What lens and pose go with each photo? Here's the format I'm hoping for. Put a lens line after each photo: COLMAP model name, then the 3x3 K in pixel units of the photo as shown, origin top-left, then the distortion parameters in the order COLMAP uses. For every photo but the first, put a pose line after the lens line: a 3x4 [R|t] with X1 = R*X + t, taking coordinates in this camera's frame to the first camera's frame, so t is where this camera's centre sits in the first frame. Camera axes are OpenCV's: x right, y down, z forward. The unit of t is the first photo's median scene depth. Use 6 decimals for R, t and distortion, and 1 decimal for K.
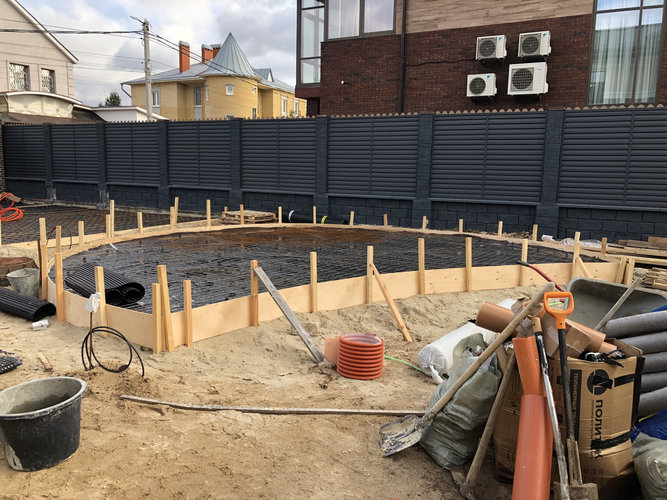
lens RADIAL K [[545.6, 0, 333.5], [0, 545.6, 250.0], [0, 0, 1]] dist [0.006233, 0.002773]
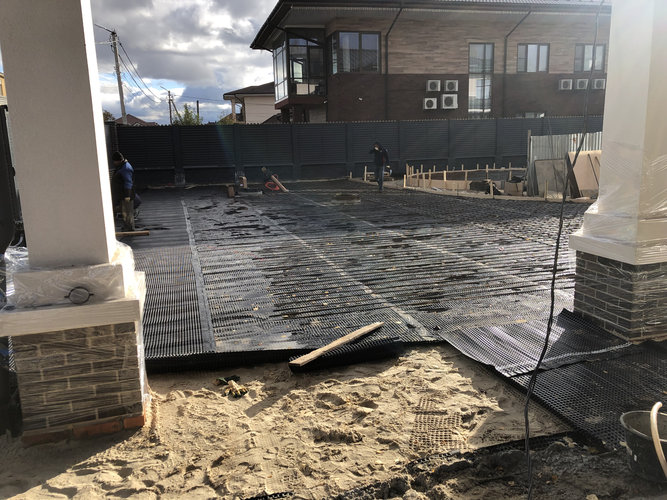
lens RADIAL K [[545.6, 0, 333.5], [0, 545.6, 250.0], [0, 0, 1]] dist [0.006233, 0.002773]
pose [[0.744347, -0.176544, 0.644034, -1.461668], [0.140804, 0.984231, 0.107065, -0.028734], [-0.652780, 0.010989, 0.757467, -0.328716]]
